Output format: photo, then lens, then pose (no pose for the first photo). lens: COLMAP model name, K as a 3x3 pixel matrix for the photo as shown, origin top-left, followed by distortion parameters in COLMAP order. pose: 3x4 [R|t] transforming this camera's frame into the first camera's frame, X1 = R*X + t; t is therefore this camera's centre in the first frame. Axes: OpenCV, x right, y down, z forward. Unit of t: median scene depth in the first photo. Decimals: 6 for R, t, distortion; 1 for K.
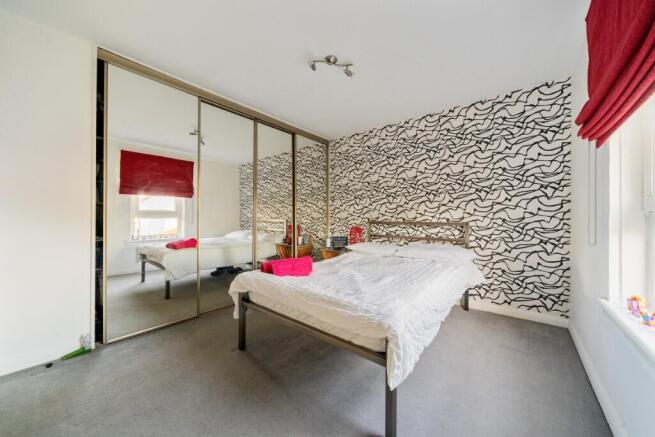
lens RADIAL K [[232.6, 0, 329.2], [0, 232.6, 218.7], [0, 0, 1]] dist [-0.000608, -0.000044]
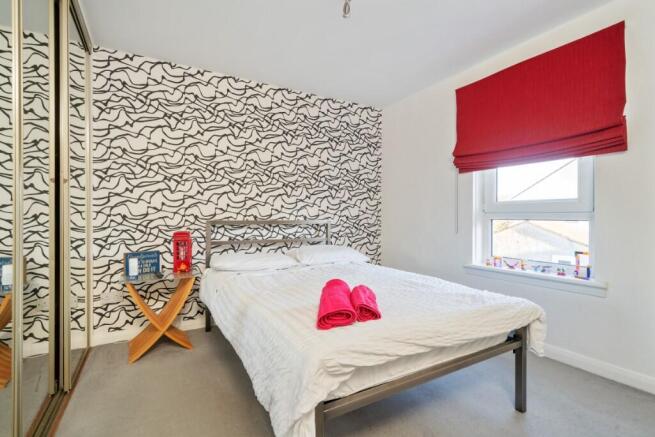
lens RADIAL K [[319.8, 0, 328.9], [0, 319.8, 217.1], [0, 0, 1]] dist [0.000406, -0.000055]
pose [[0.350217, -0.006561, 0.936645, -0.509247], [0.000225, 0.999976, 0.006921, -0.004401], [-0.936668, -0.002213, 0.350210, 0.412987]]
